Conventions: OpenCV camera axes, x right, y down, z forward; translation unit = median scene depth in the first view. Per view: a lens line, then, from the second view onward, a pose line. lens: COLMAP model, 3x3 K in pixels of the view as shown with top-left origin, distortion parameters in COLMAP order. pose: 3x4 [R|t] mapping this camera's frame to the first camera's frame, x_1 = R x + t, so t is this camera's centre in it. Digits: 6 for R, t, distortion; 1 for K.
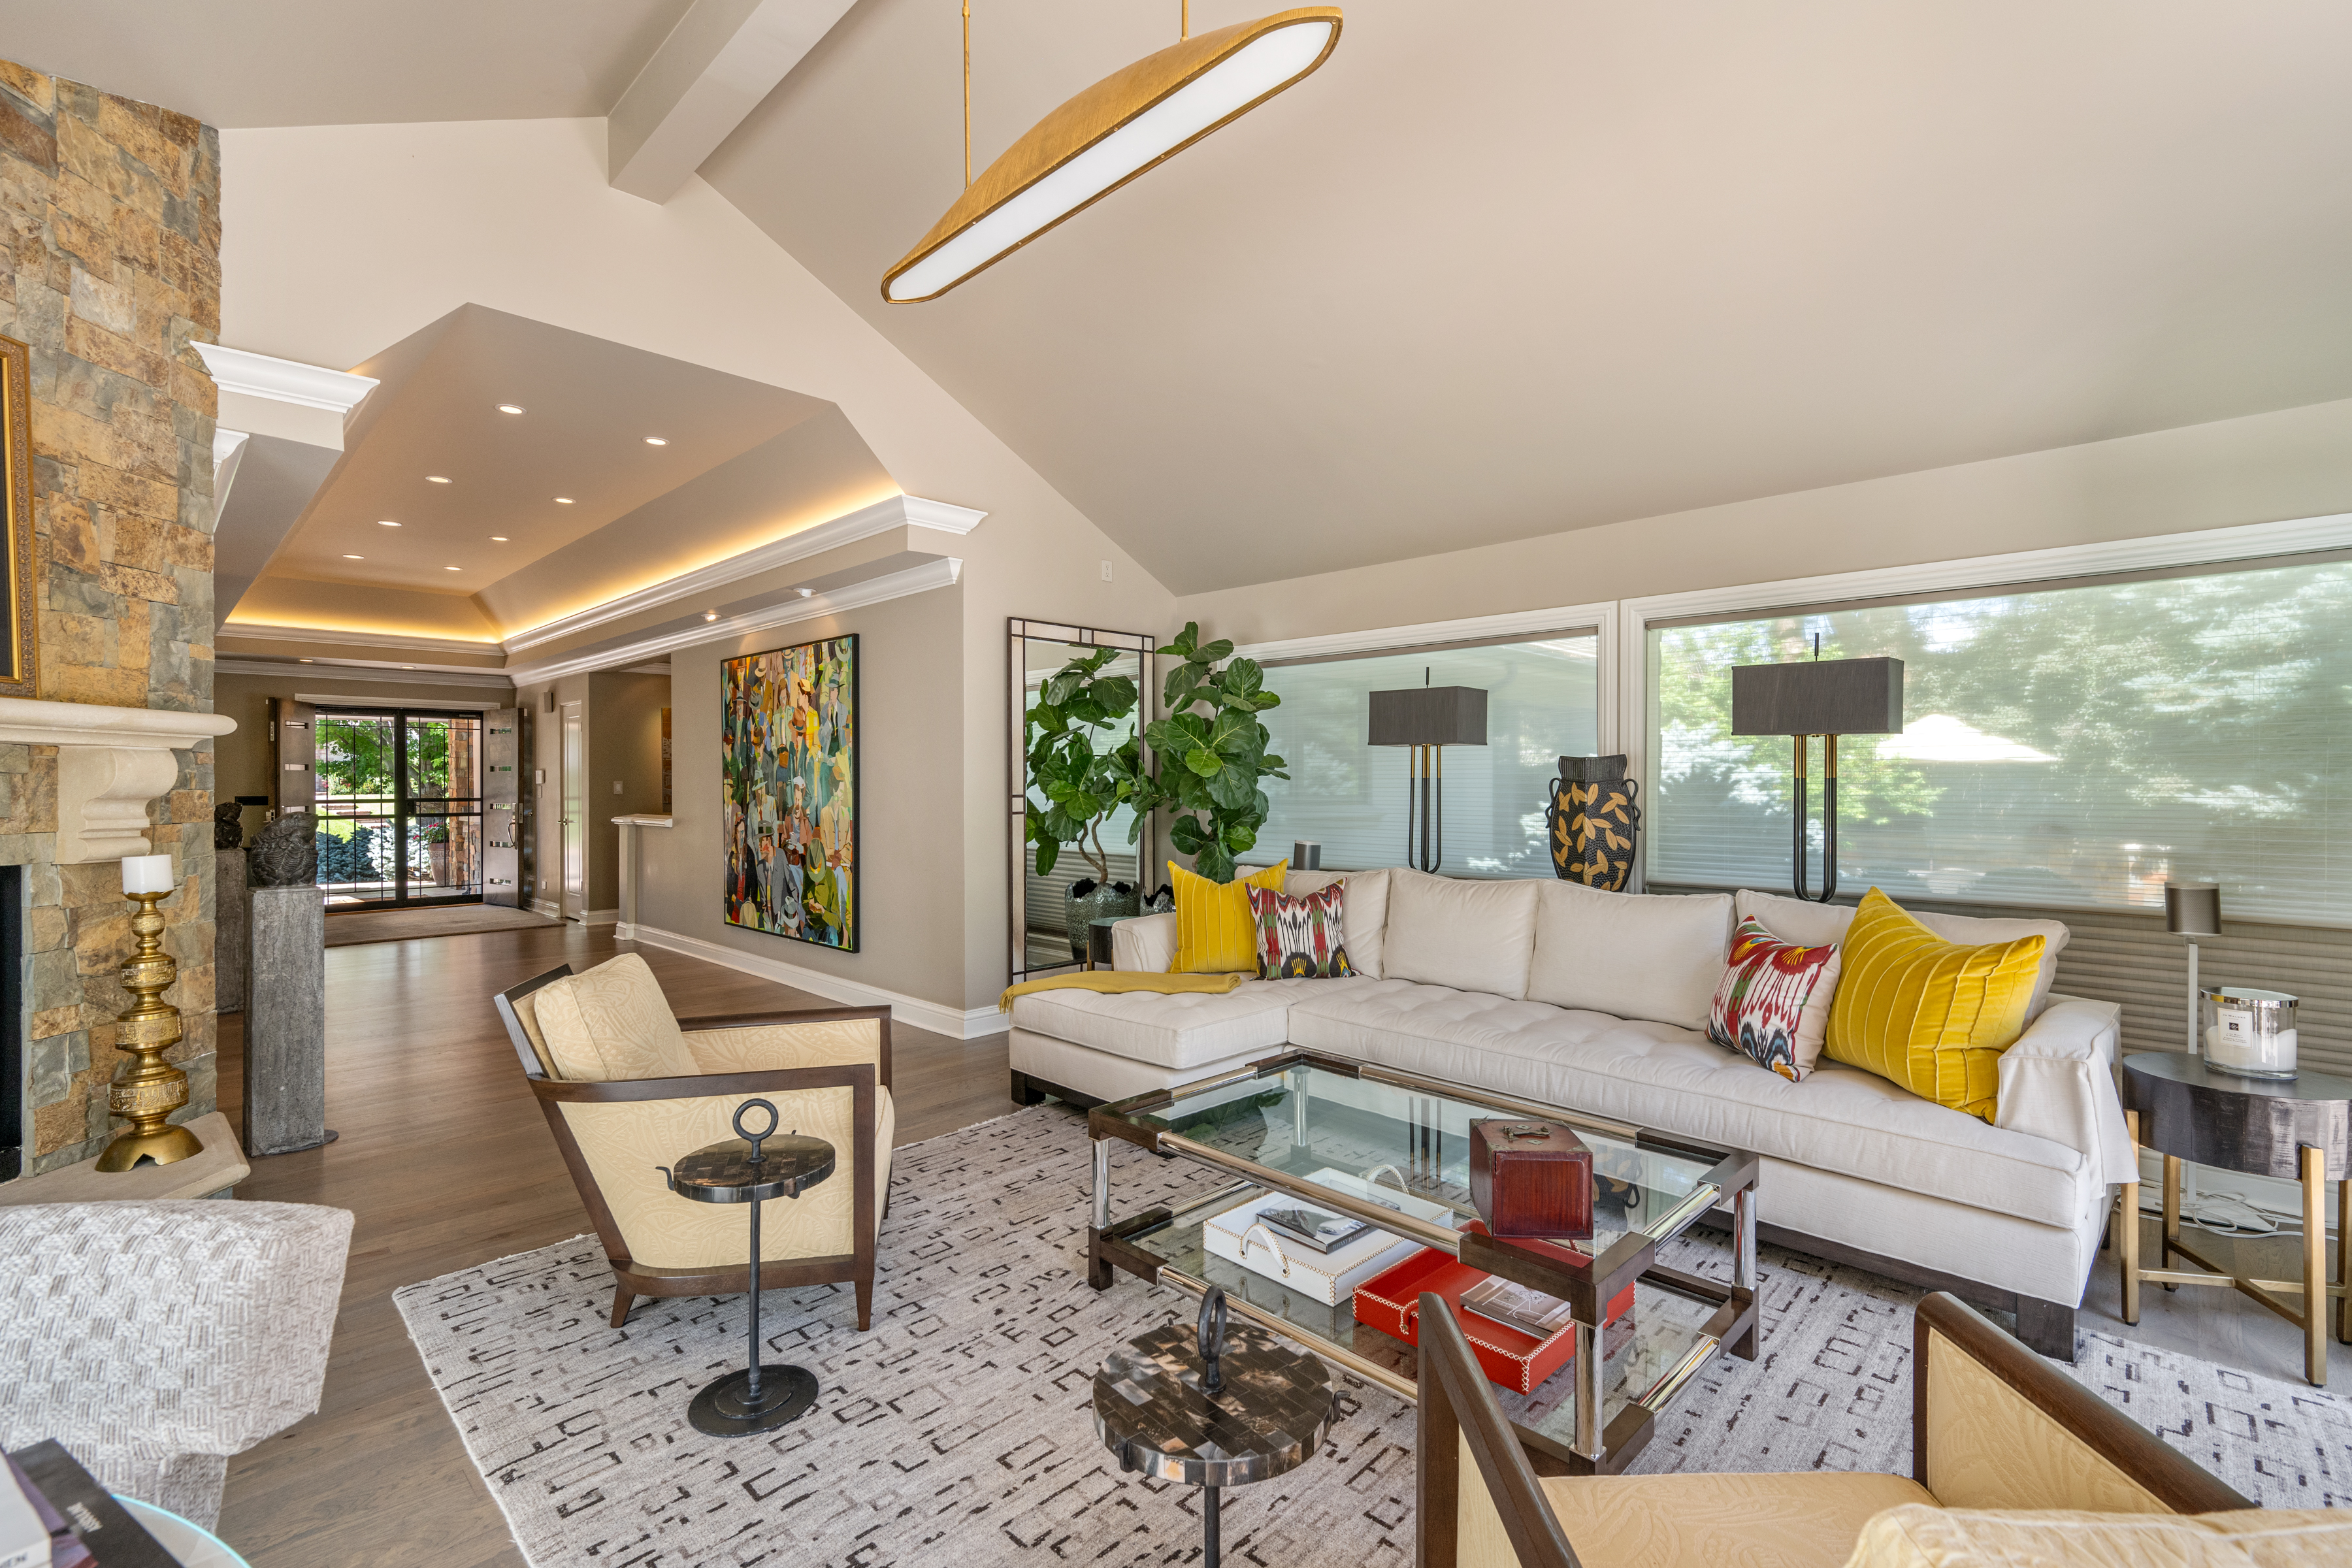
lens RADIAL K [[1067.7, 0, 1181.6], [0, 1067.7, 783.6], [0, 0, 1]] dist [0.004995, 0.000497]
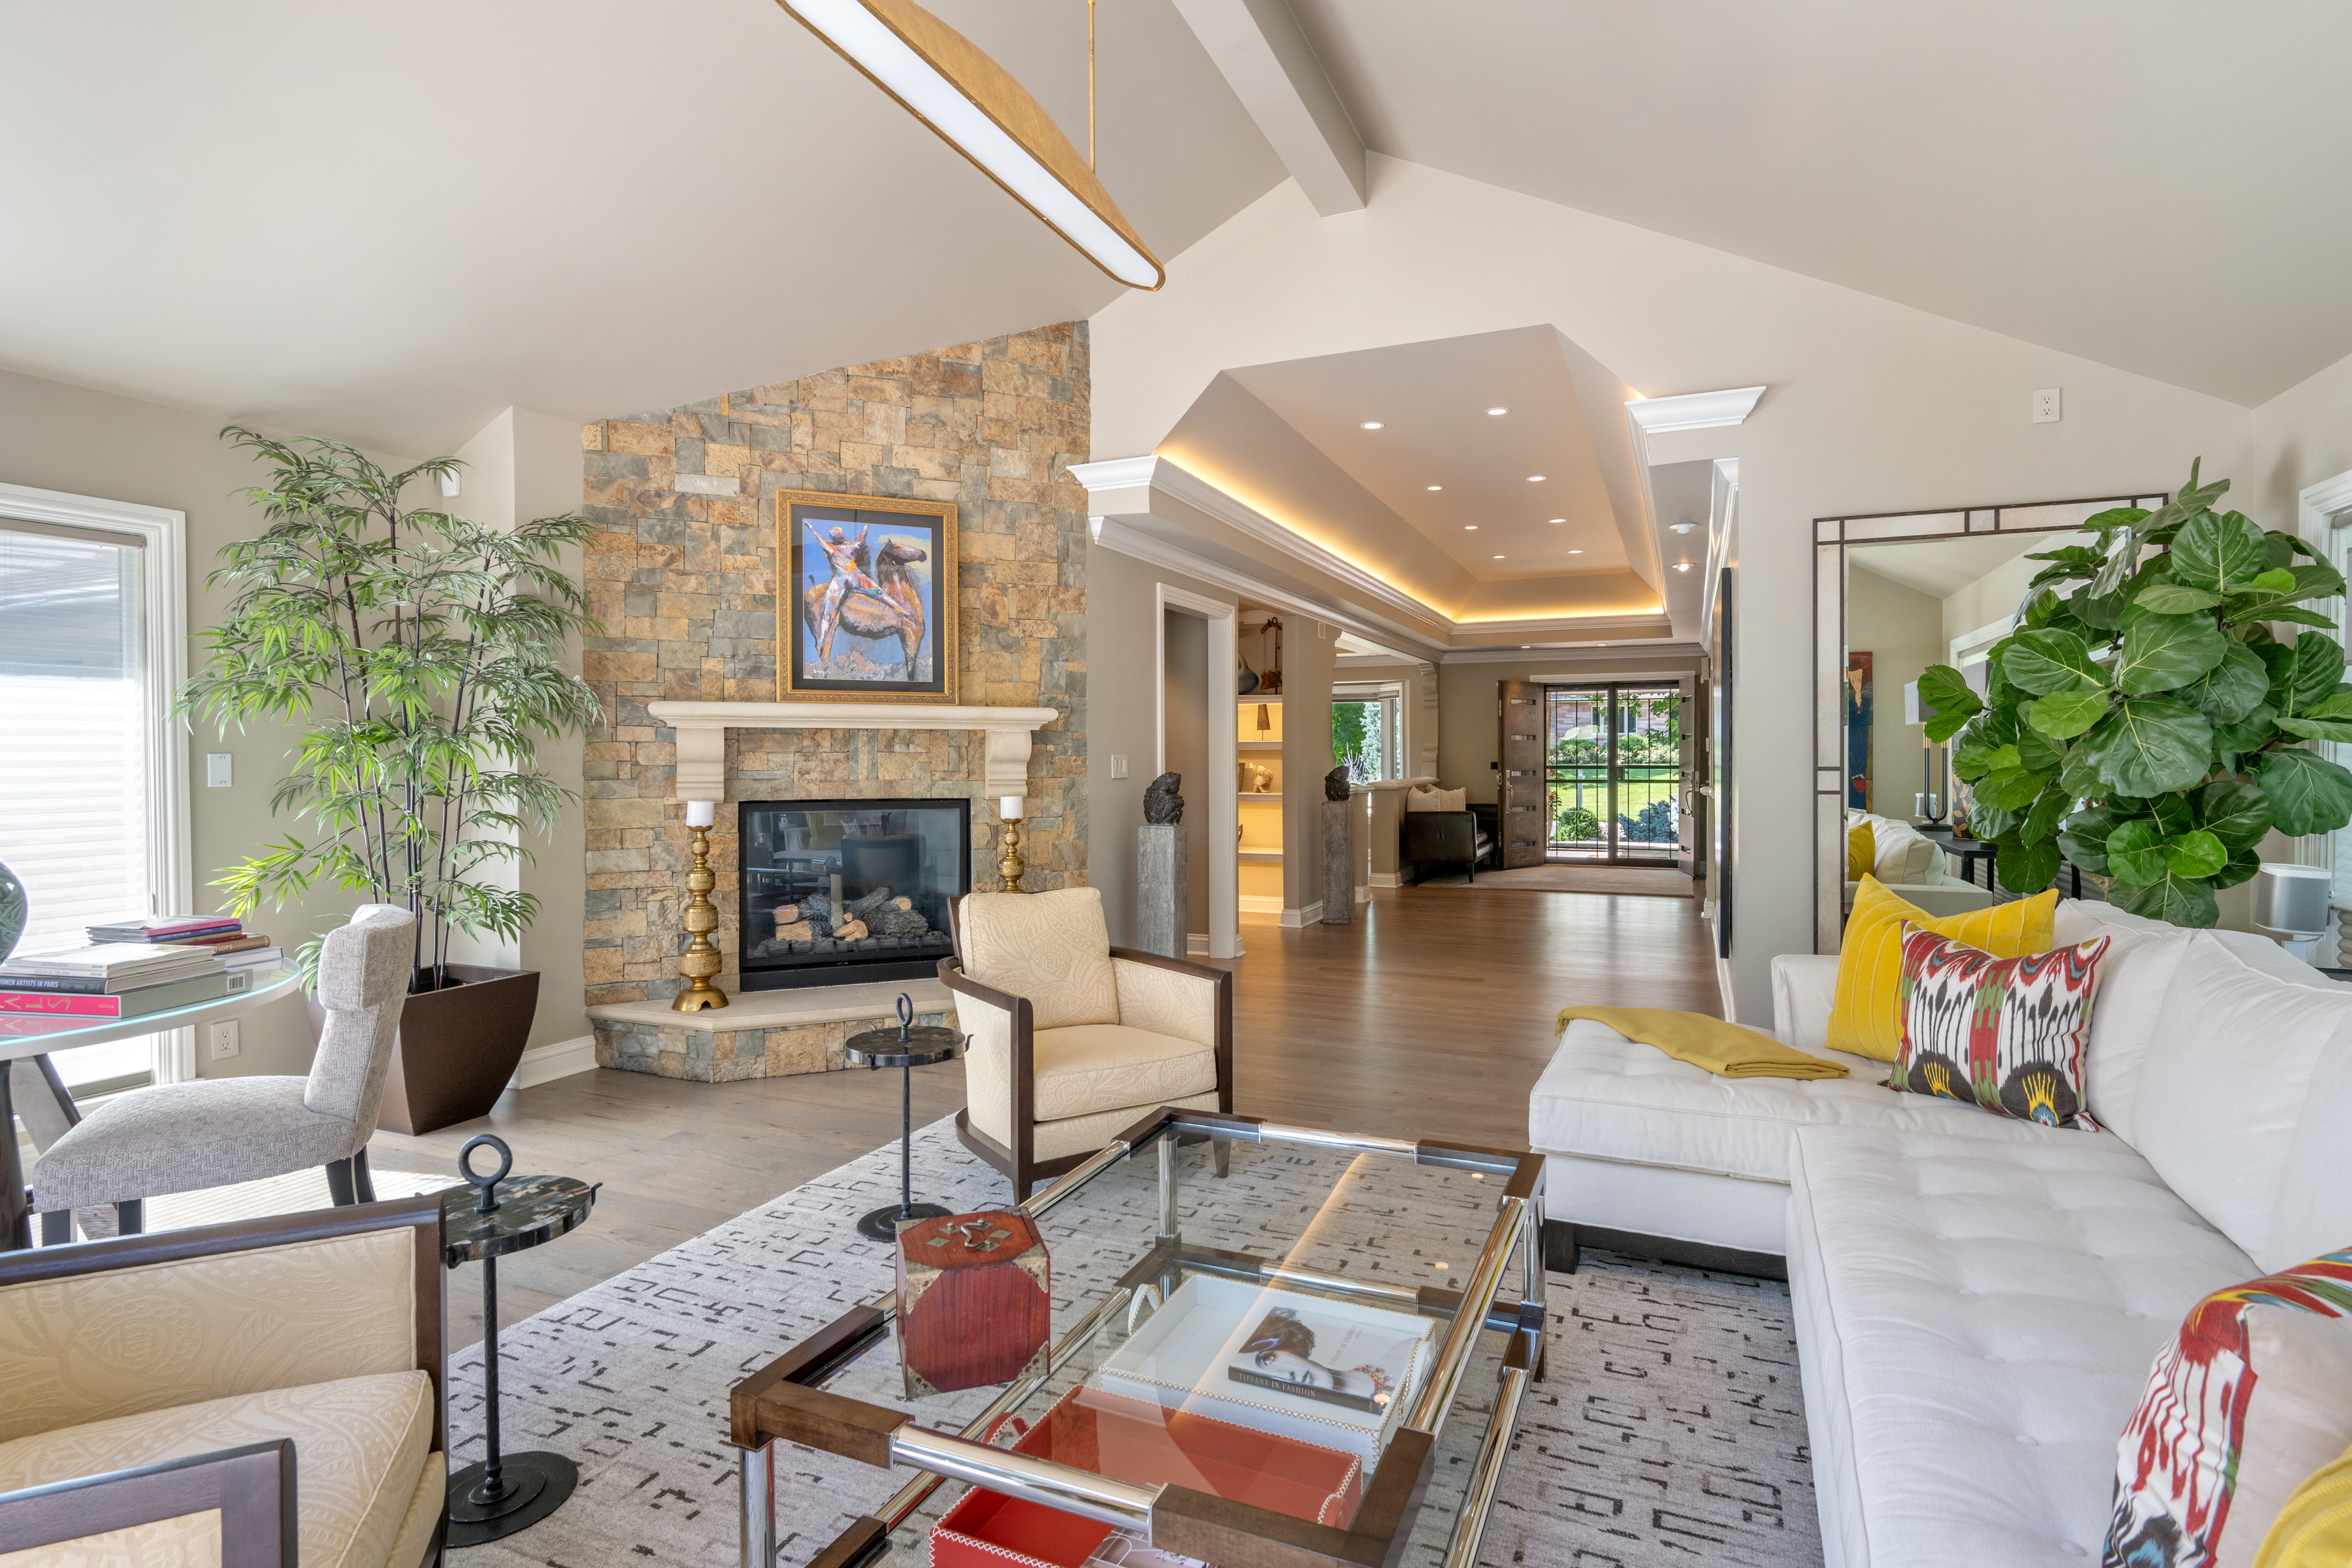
lens RADIAL K [[1152.2, 0, 1161.3], [0, 1152.2, 763.0], [0, 0, 1]] dist [0.020818, 0.000611]
pose [[0.365114, 0.008825, -0.930921, 0.403827], [0.000642, 0.999952, 0.009731, -0.000139], [0.930963, -0.004151, 0.365091, 0.304491]]
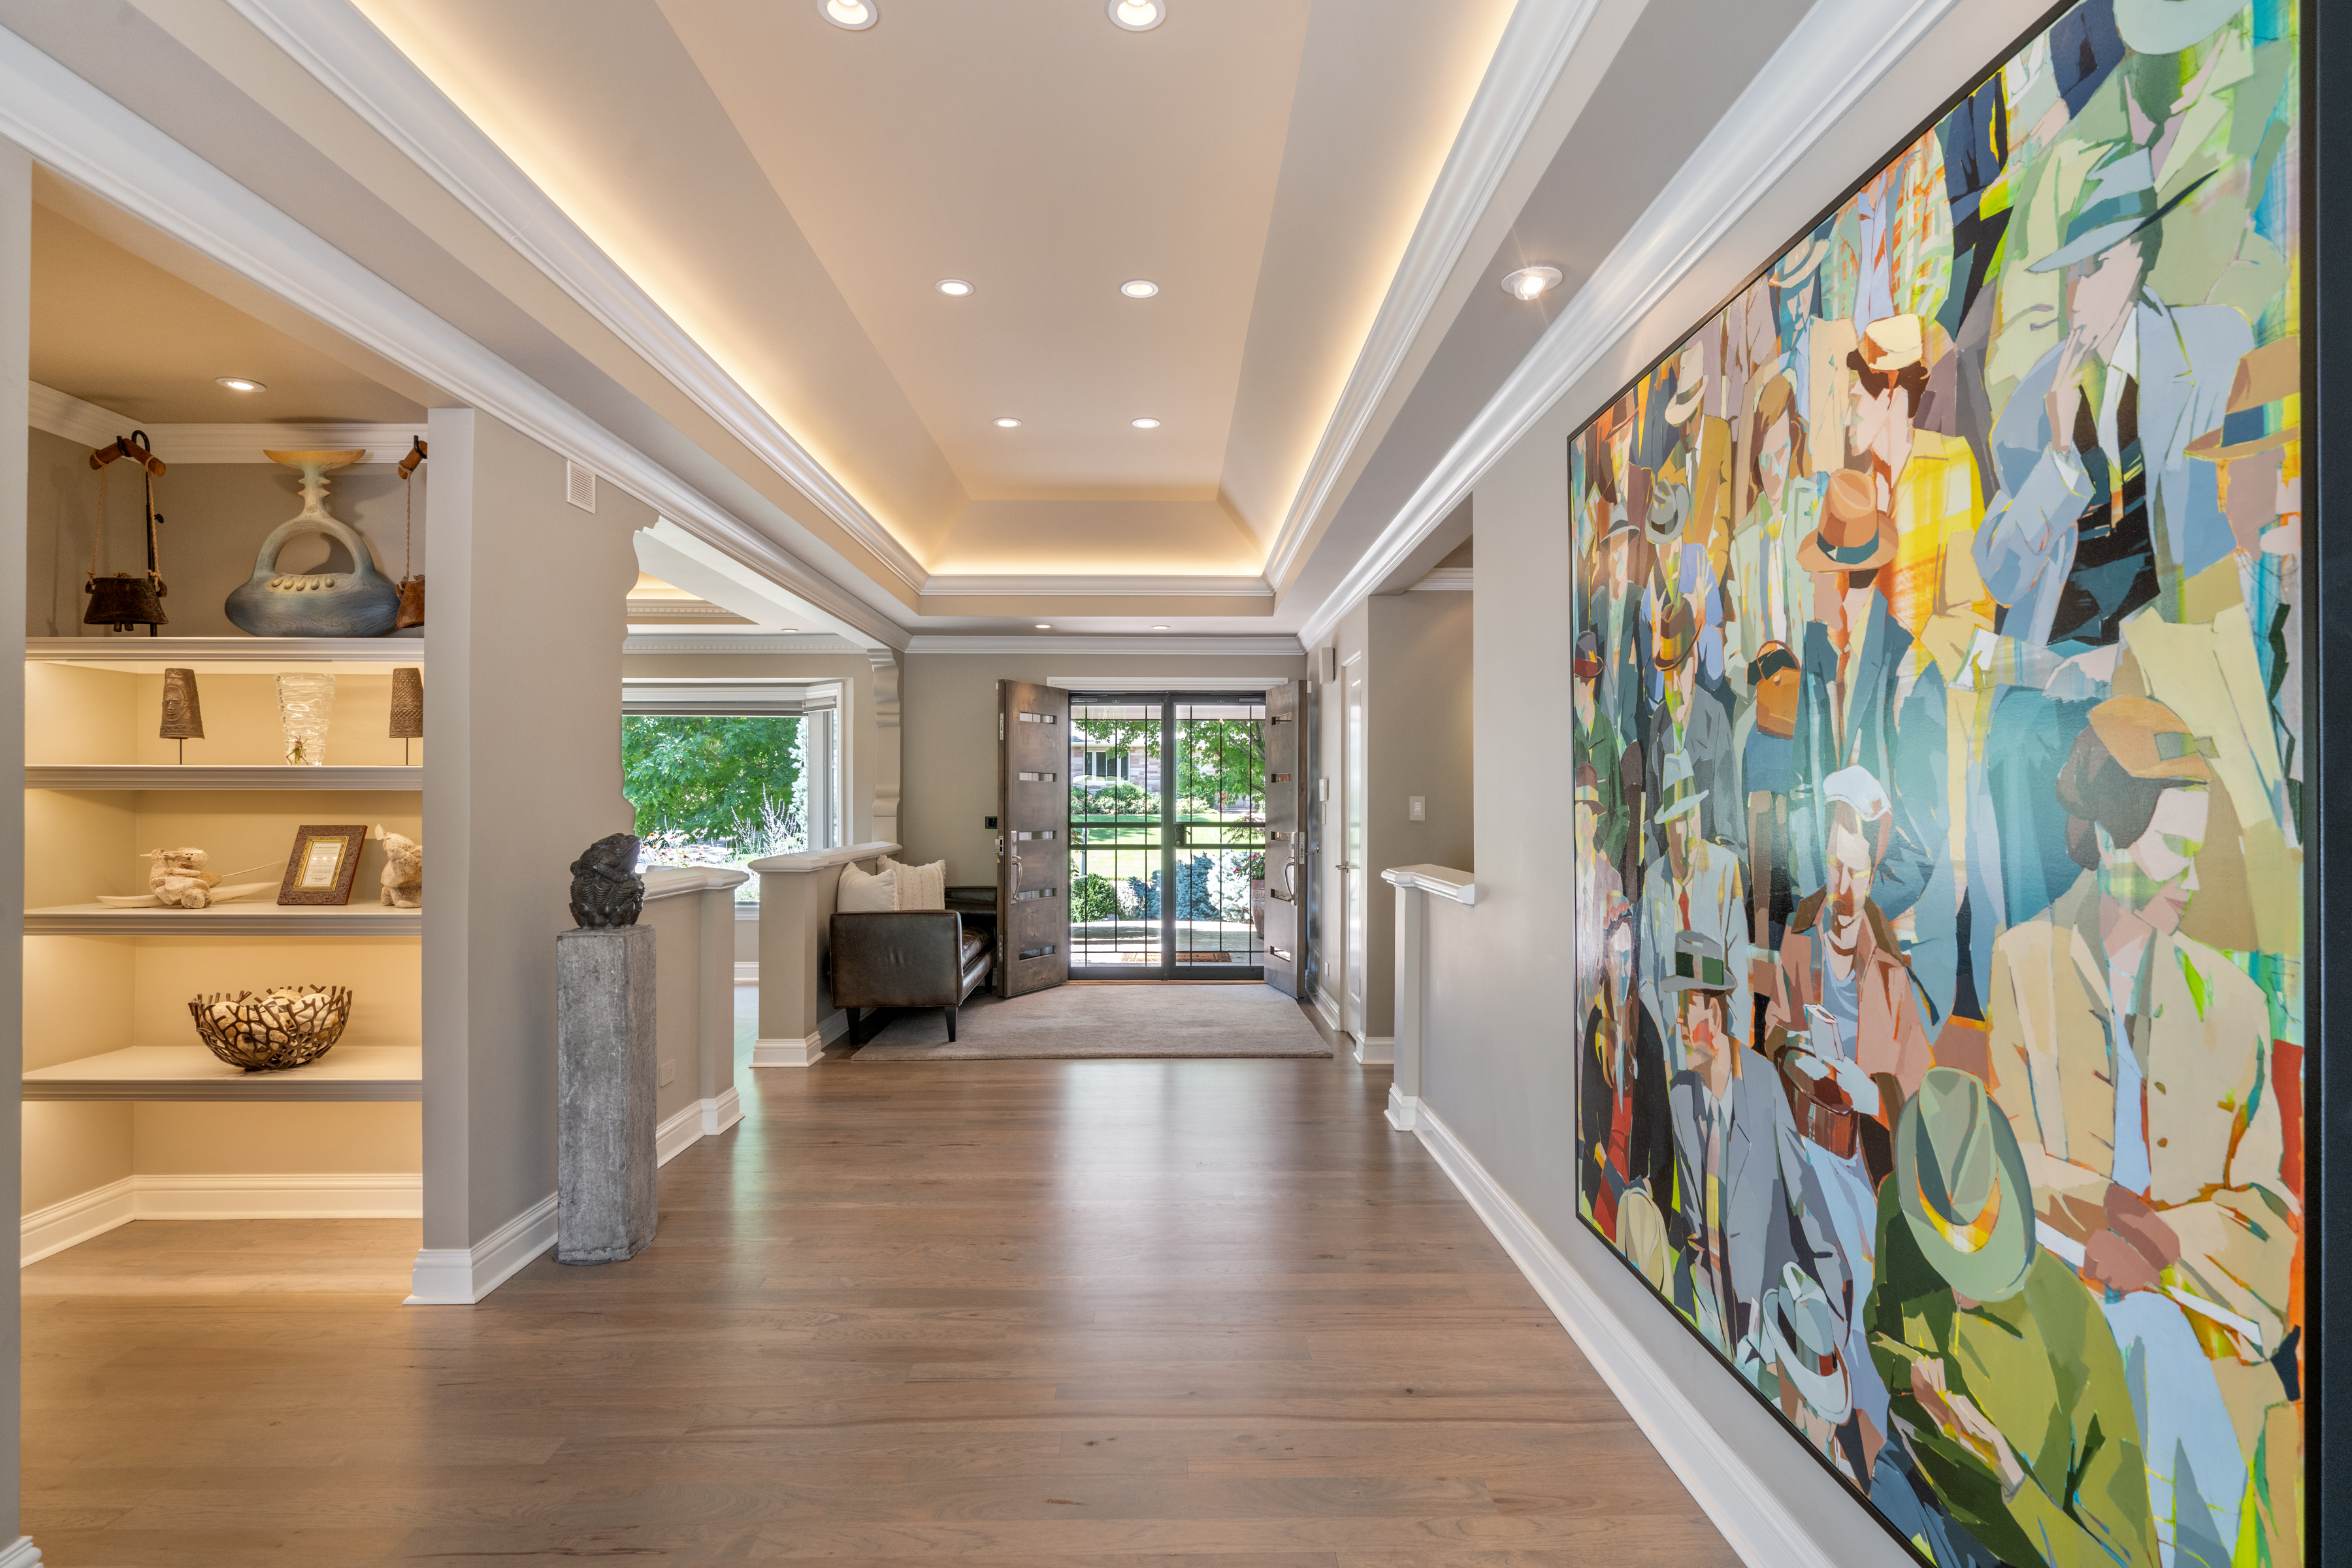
lens RADIAL K [[1257.9, 0, 1170.0], [0, 1257.9, 790.8], [0, 0, 1]] dist [-0.002103, -0.000039]
pose [[0.721129, -0.002403, -0.692796, -0.334354], [-0.004426, 0.999958, -0.008076, 0.000949], [0.692786, 0.008891, 0.721088, 0.850955]]
